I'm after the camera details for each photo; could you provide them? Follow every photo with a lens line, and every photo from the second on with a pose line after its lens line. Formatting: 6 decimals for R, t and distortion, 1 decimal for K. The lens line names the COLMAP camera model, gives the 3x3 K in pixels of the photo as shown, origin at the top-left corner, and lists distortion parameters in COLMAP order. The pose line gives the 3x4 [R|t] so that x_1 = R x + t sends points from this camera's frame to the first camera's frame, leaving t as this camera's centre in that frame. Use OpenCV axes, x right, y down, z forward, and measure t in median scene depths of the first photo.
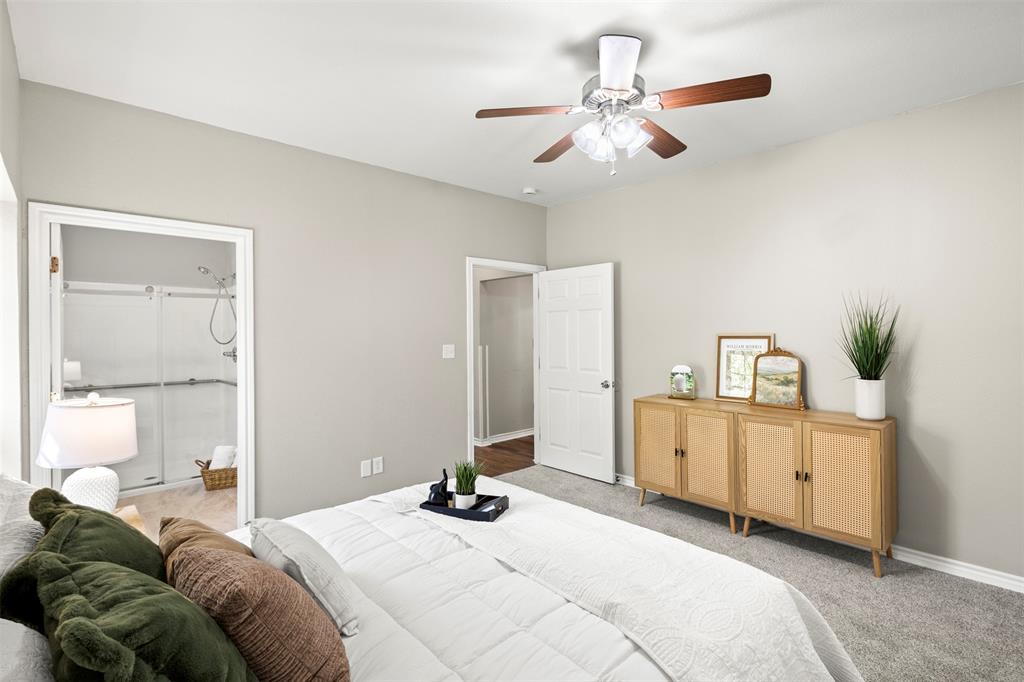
lens RADIAL K [[472.6, 0, 506.9], [0, 472.6, 335.5], [0, 0, 1]] dist [0.009885, -0.002514]
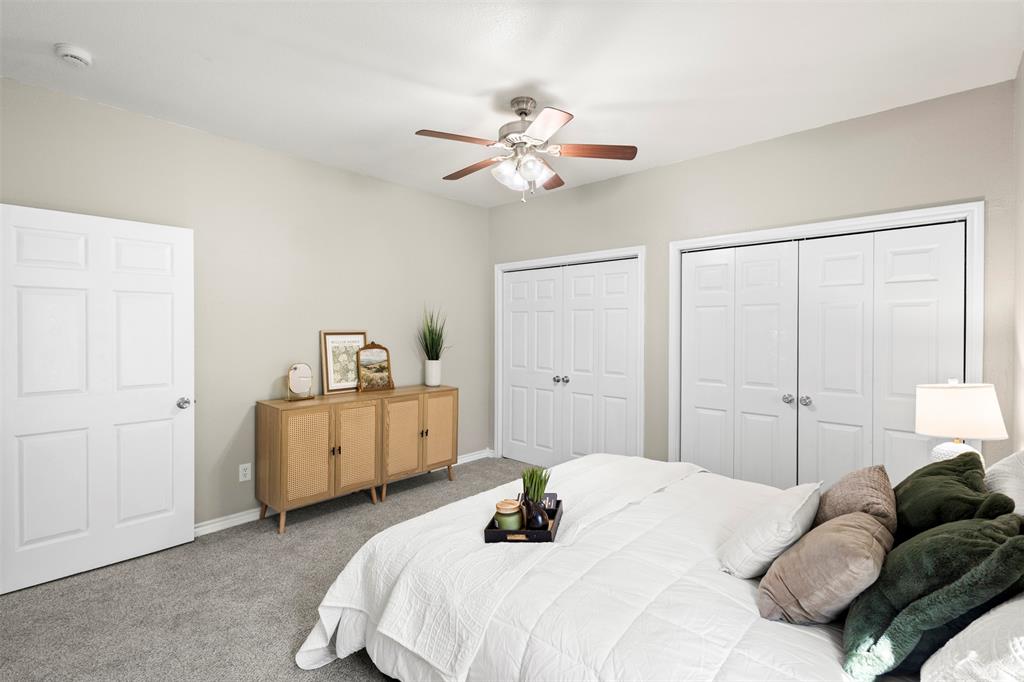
lens RADIAL K [[472.6, 0, 501.3], [0, 472.6, 334.7], [0, 0, 1]] dist [0.009885, -0.002514]
pose [[-0.072460, 0.000912, 0.997371, -0.660081], [0.007010, 0.999975, -0.000405, 0.009705], [-0.997347, 0.006962, -0.072464, 0.746233]]
